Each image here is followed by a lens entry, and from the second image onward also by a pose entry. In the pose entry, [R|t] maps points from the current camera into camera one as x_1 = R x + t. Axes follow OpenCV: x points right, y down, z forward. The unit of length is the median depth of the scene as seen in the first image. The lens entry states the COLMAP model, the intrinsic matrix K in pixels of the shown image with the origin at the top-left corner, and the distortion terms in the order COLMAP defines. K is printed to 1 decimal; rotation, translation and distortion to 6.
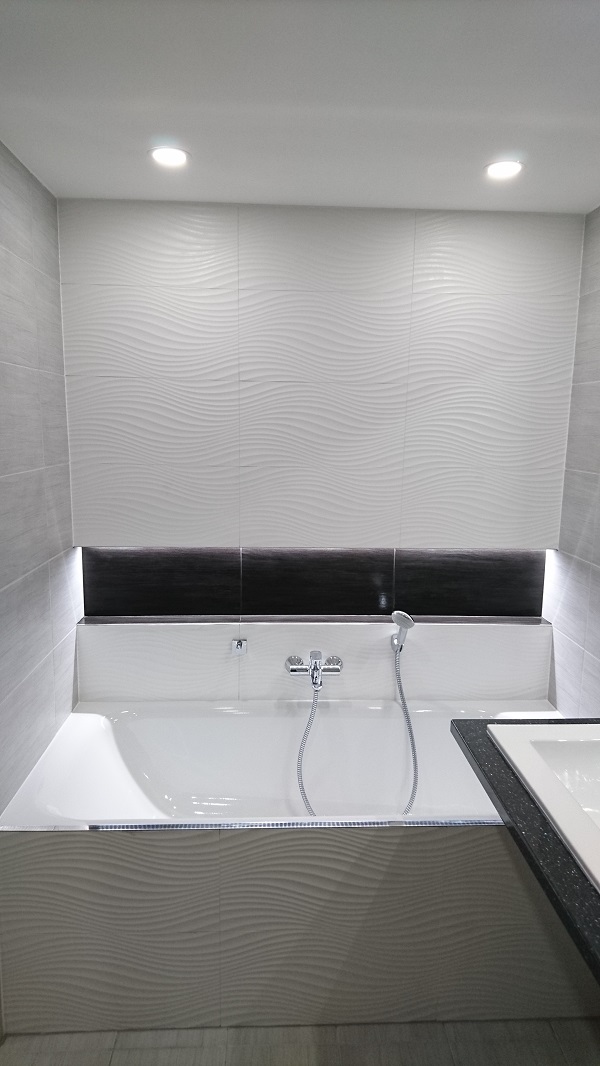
lens RADIAL K [[675.4, 0, 300.0], [0, 675.4, 533.0], [0, 0, 1]] dist [0.178432, -0.255038]
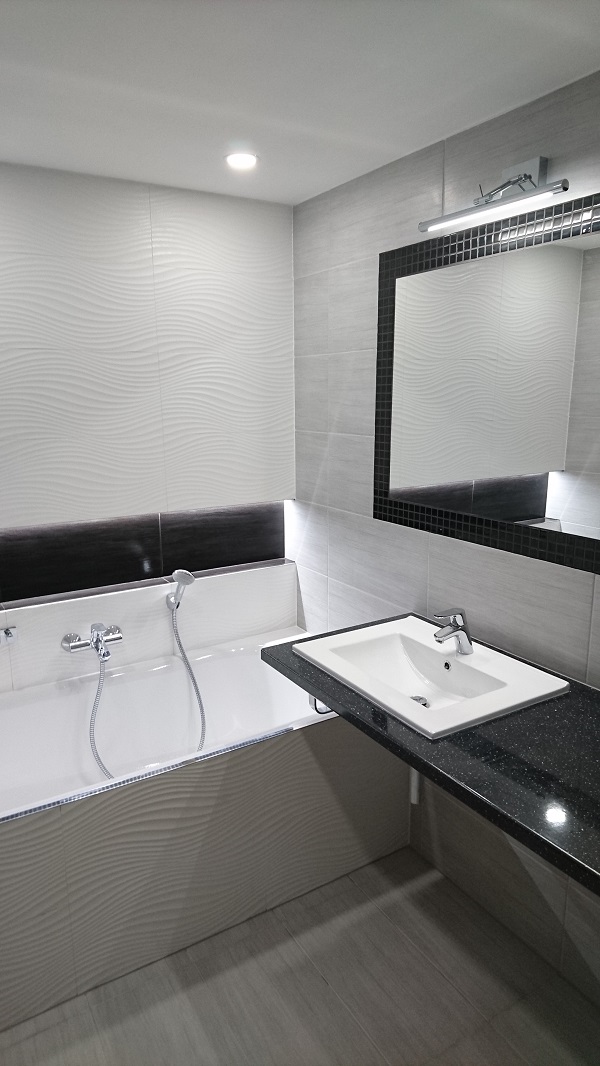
lens RADIAL K [[667.6, 0, 308.7], [0, 667.6, 535.2], [0, 0, 1]] dist [0.172444, -0.243862]
pose [[0.871968, -0.124286, 0.473524, -0.161765], [0.100770, 0.992092, 0.074832, 0.002140], [-0.479080, -0.017534, 0.877596, -0.022522]]
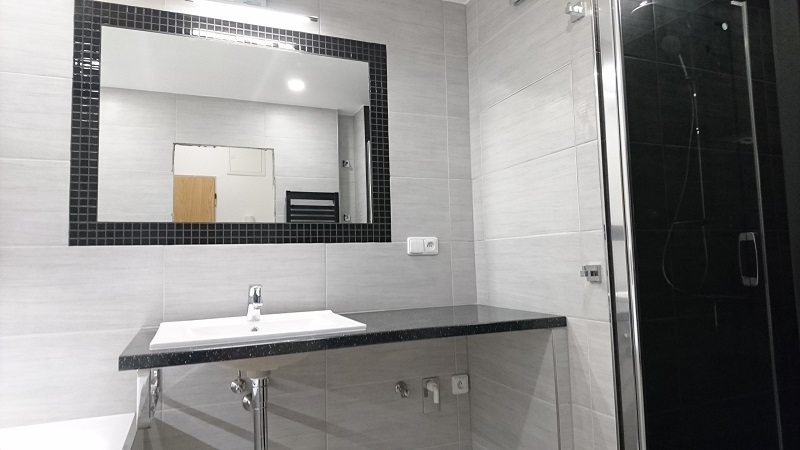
lens RADIAL K [[501.0, 0, 401.0], [0, 501.0, 224.8], [0, 0, 1]] dist [0.172444, -0.243862]
pose [[-0.342954, 0.070325, 0.936716, -0.436618], [0.182959, 0.983097, -0.006821, 0.121250], [-0.921362, 0.169041, -0.350024, 0.623800]]
